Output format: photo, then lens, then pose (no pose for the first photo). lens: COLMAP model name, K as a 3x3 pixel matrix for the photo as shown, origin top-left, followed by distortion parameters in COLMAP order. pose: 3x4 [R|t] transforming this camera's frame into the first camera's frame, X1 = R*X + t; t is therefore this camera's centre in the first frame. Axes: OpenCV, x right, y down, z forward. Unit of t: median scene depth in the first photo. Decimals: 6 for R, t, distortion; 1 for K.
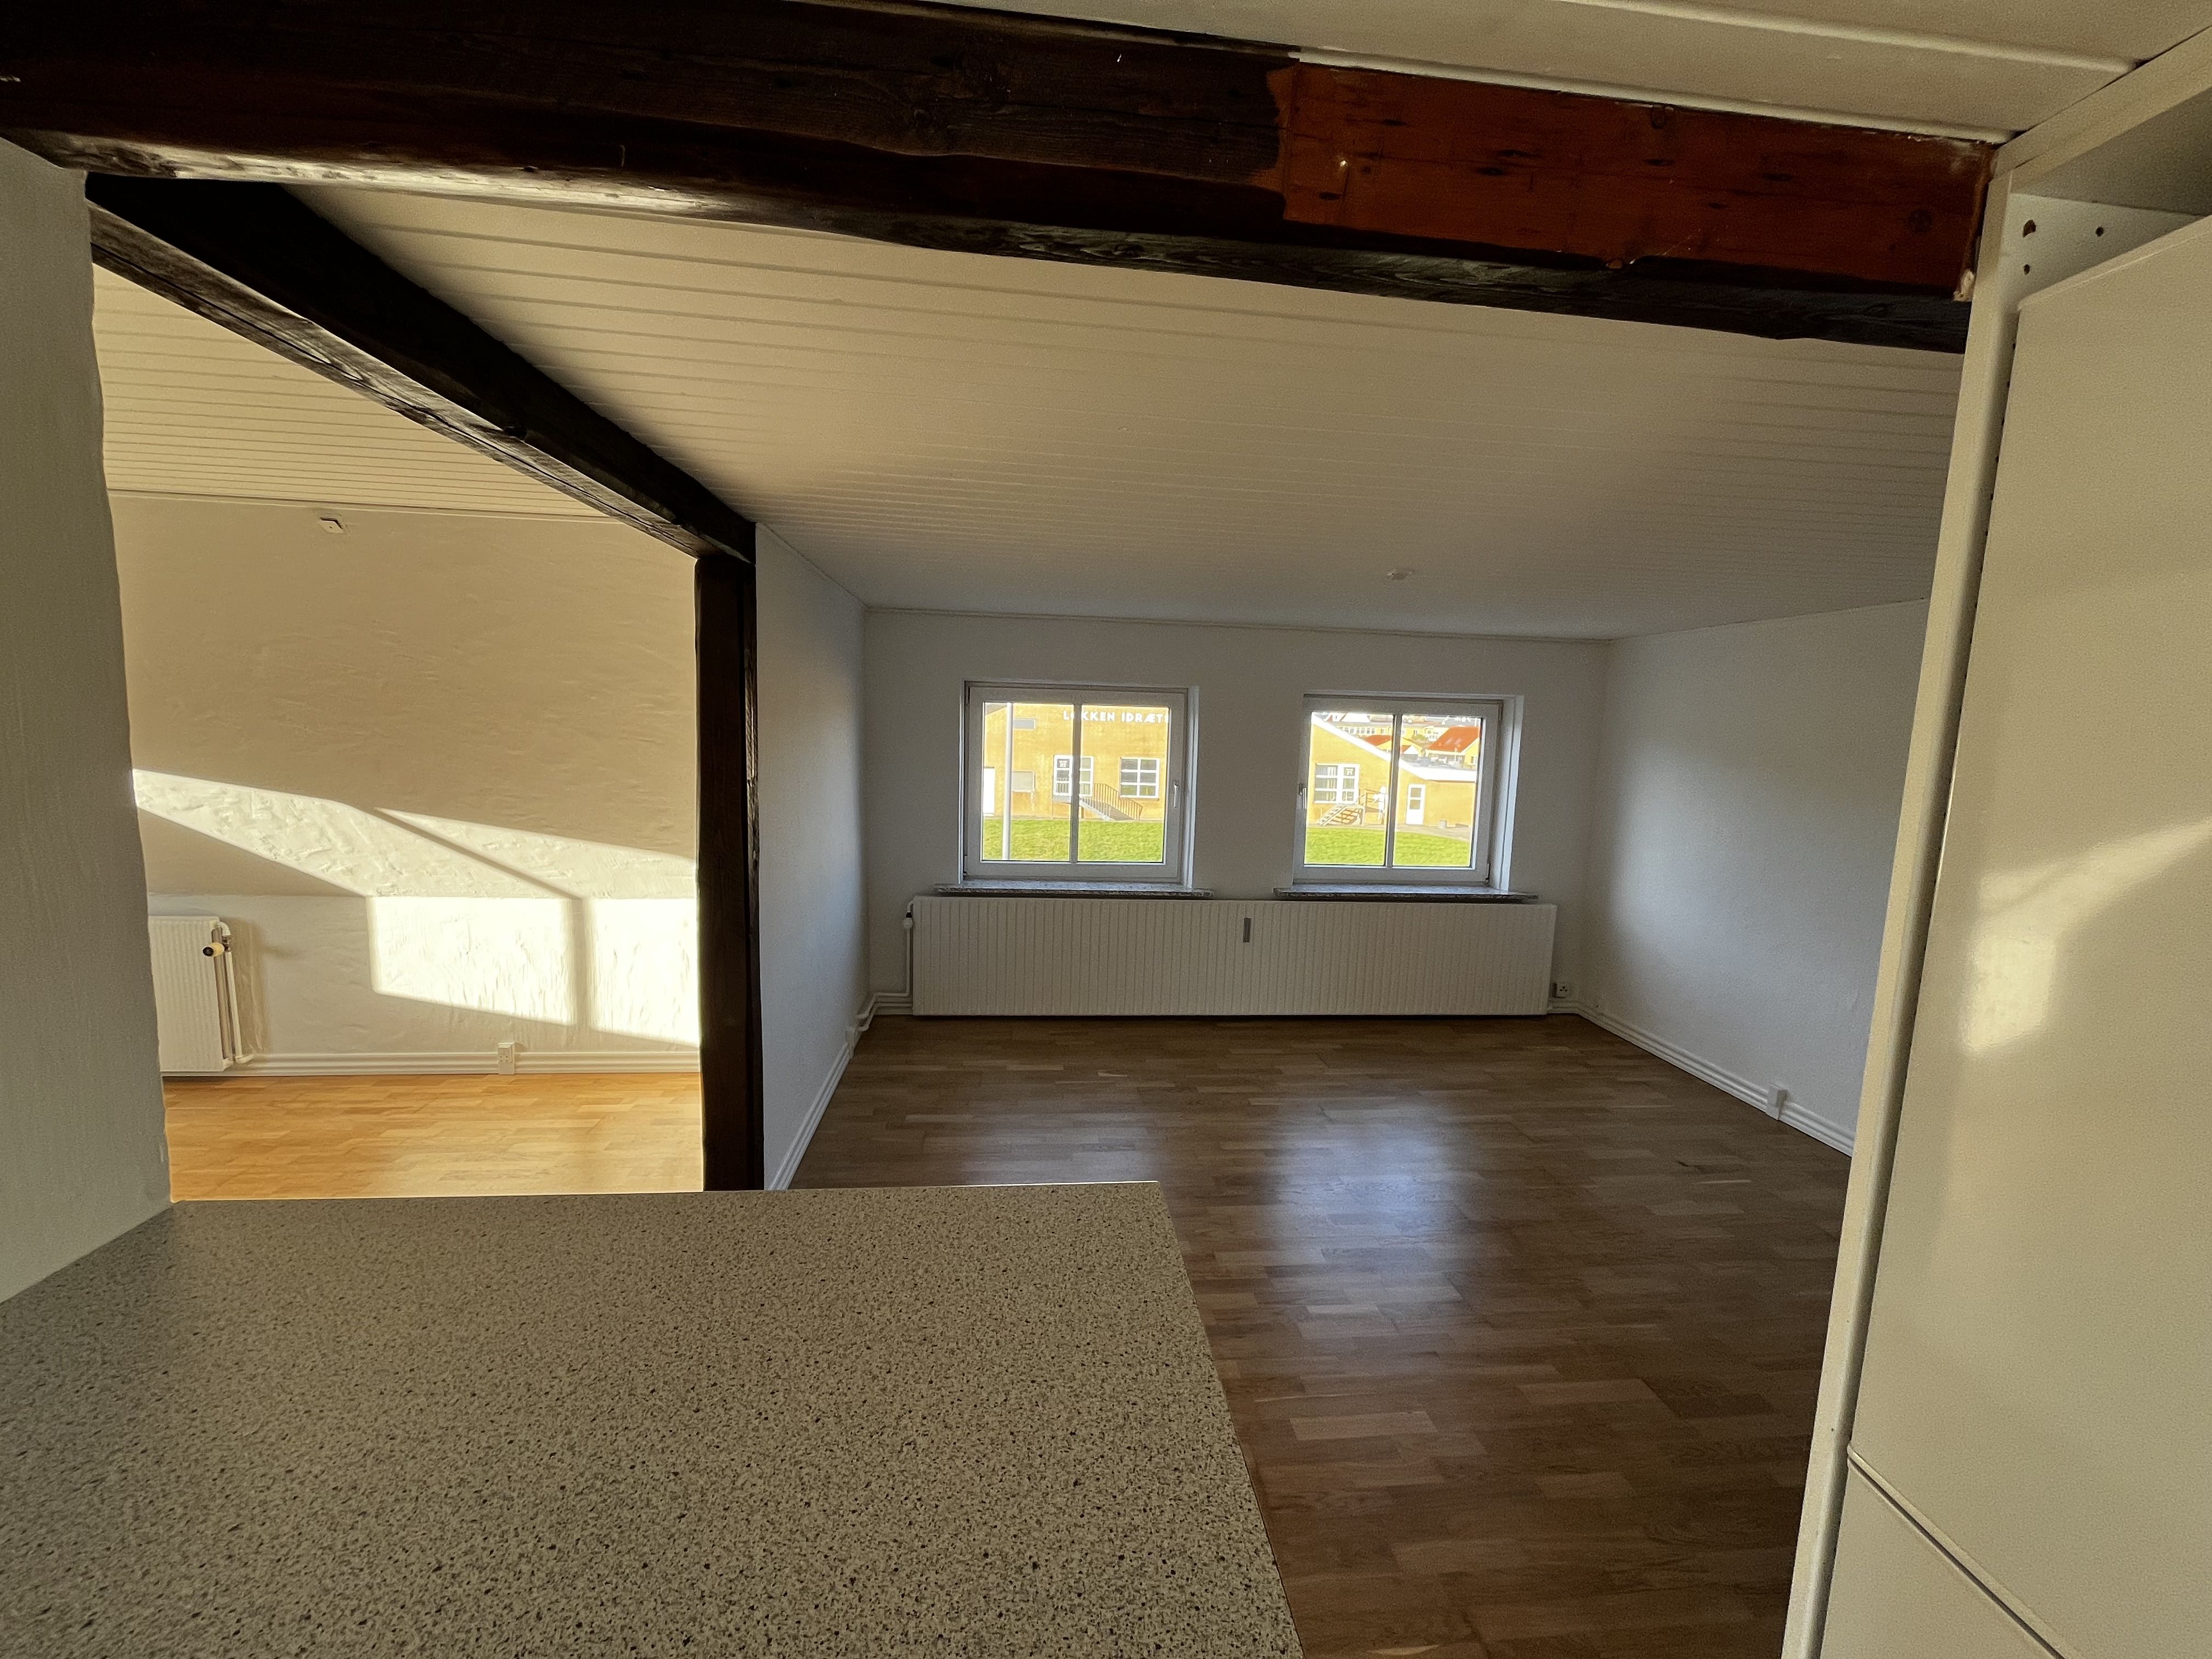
lens RADIAL K [[889.9, 0, 1106.0], [0, 889.9, 829.5], [0, 0, 1]] dist [0.000714, 0.000088]
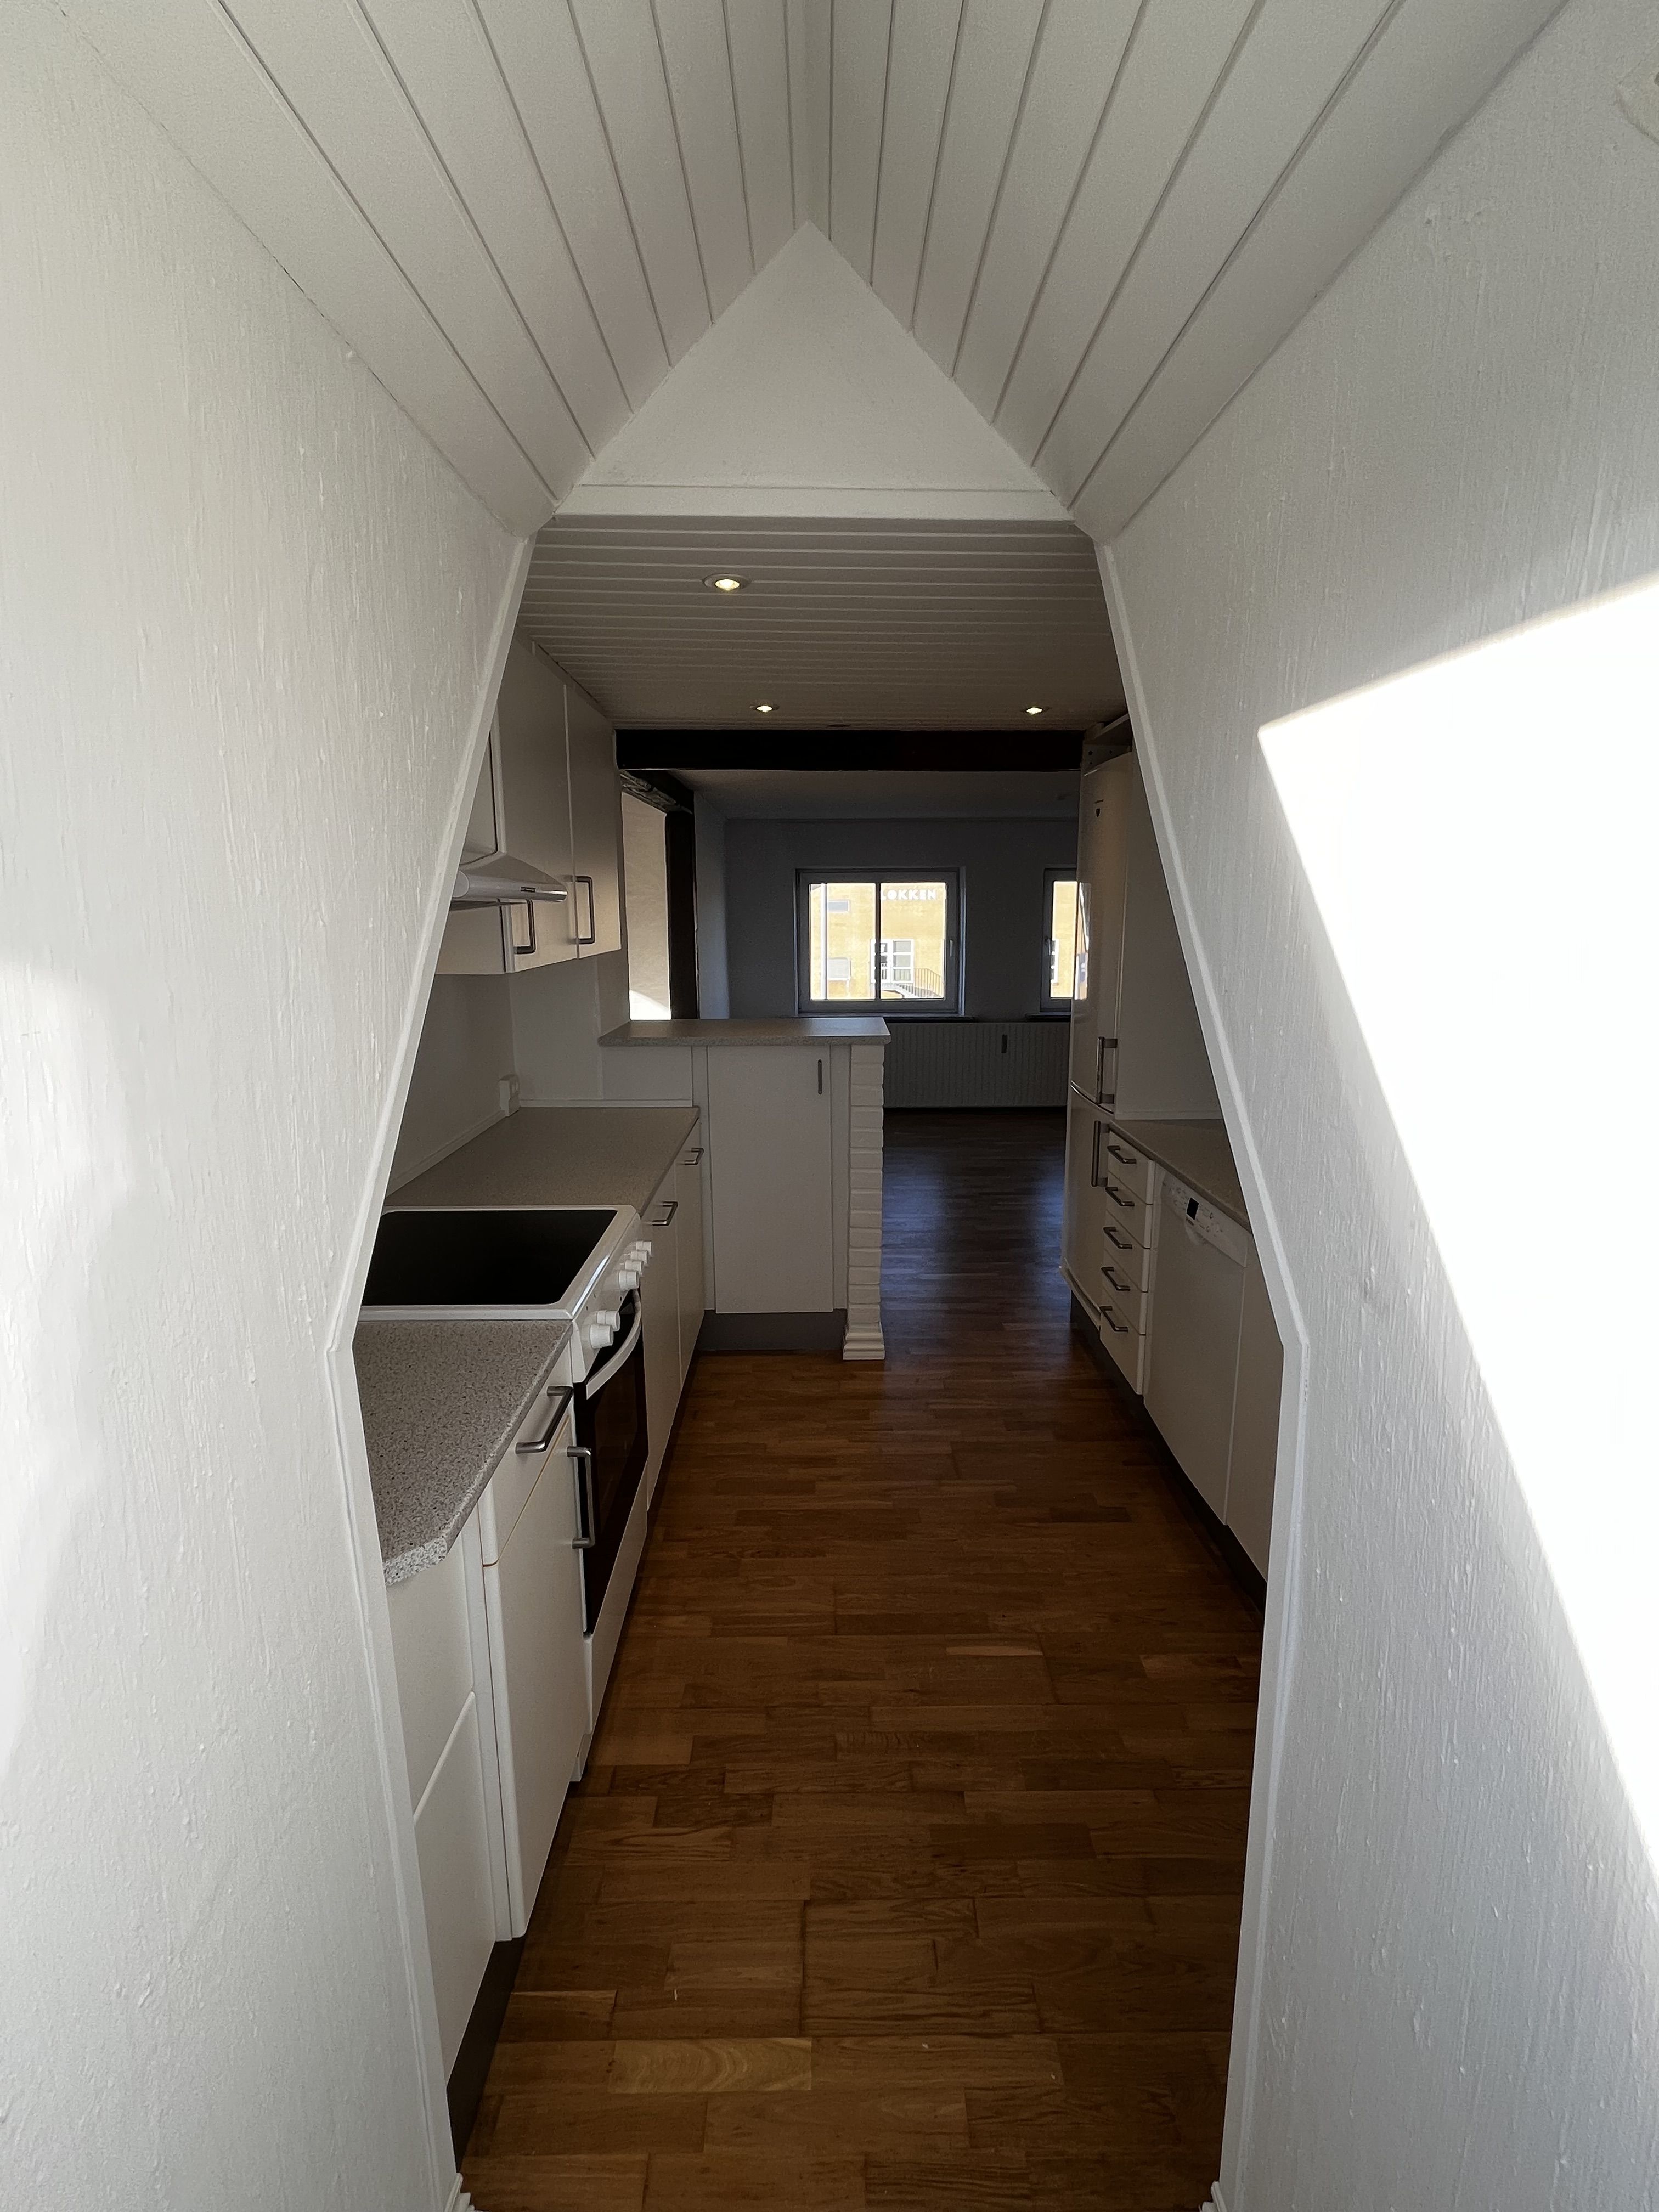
lens RADIAL K [[1021.0, 0, 829.5], [0, 1021.0, 1106.0], [0, 0, 1]] dist [-0.001155, -0.000361]
pose [[0.994406, -0.016982, -0.104254, 0.067753], [0.024813, 0.996929, 0.074281, 0.109828], [0.102672, -0.076453, 0.991773, -0.784223]]
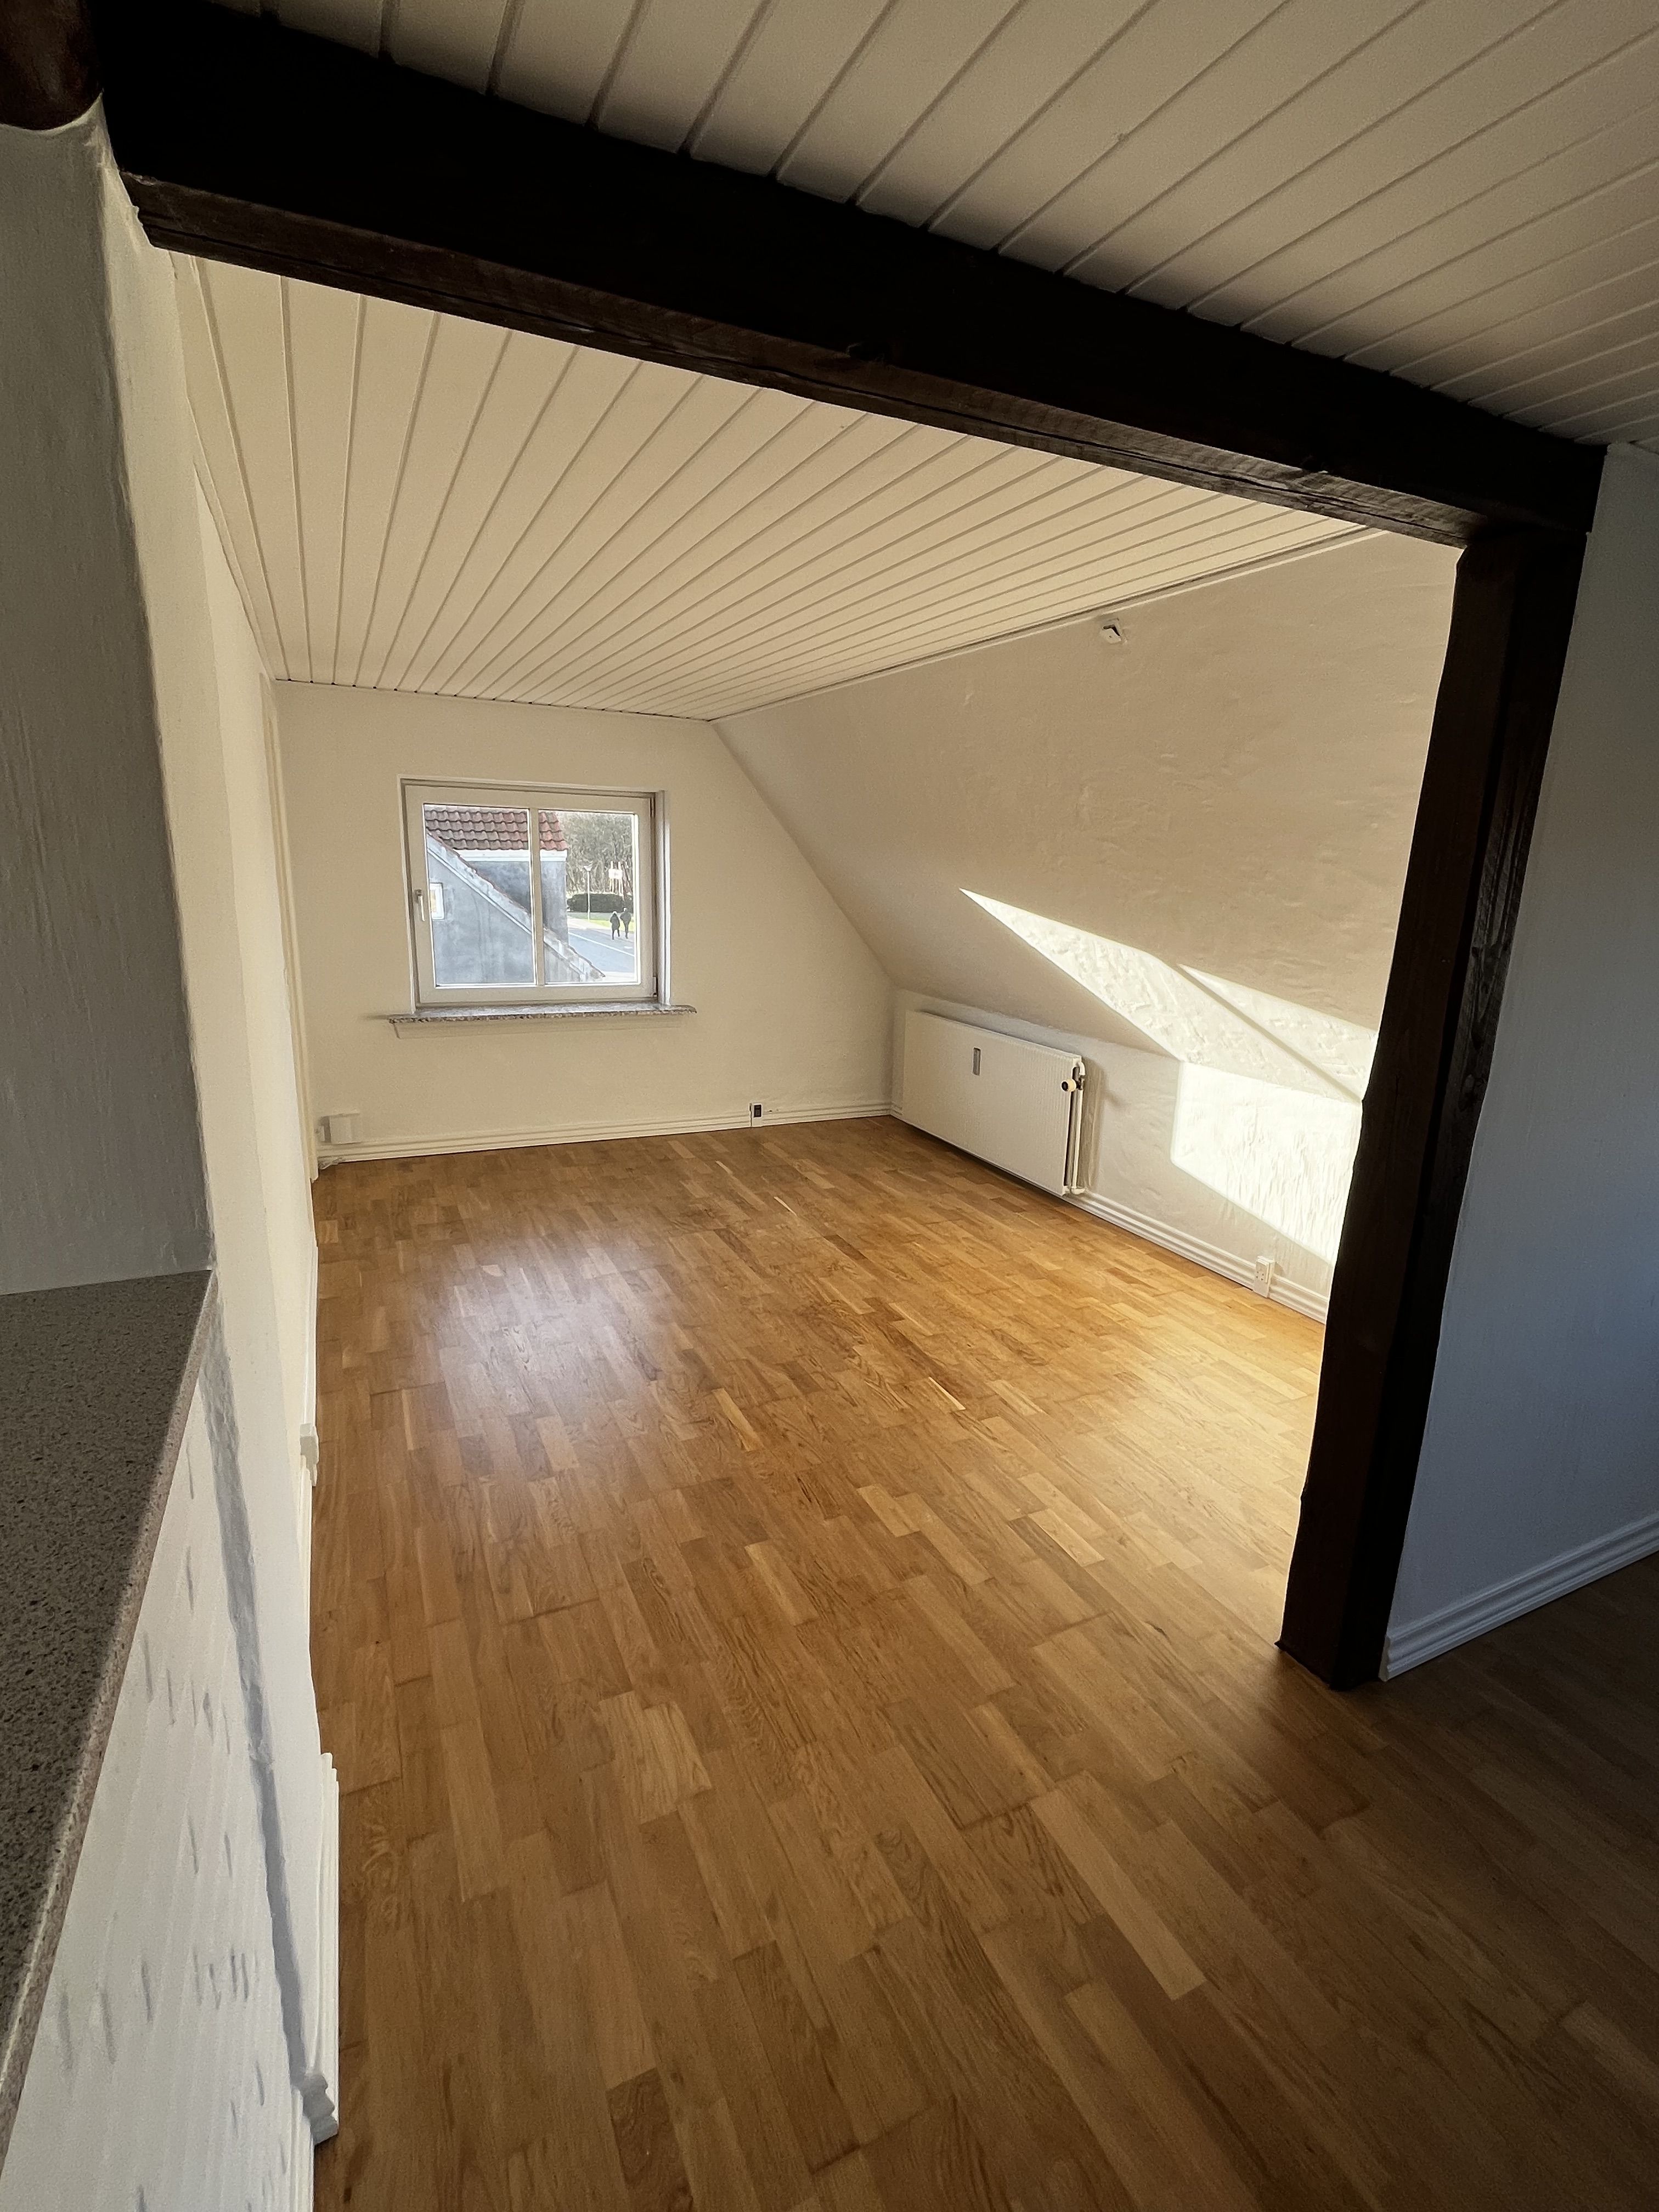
lens RADIAL K [[1021.0, 0, 829.5], [0, 1021.0, 1106.0], [0, 0, 1]] dist [-0.001155, -0.000361]
pose [[0.338342, 0.199876, -0.919551, 0.047828], [-0.127873, 0.977884, 0.165505, -0.009115], [0.932294, 0.061589, 0.356418, 0.280825]]
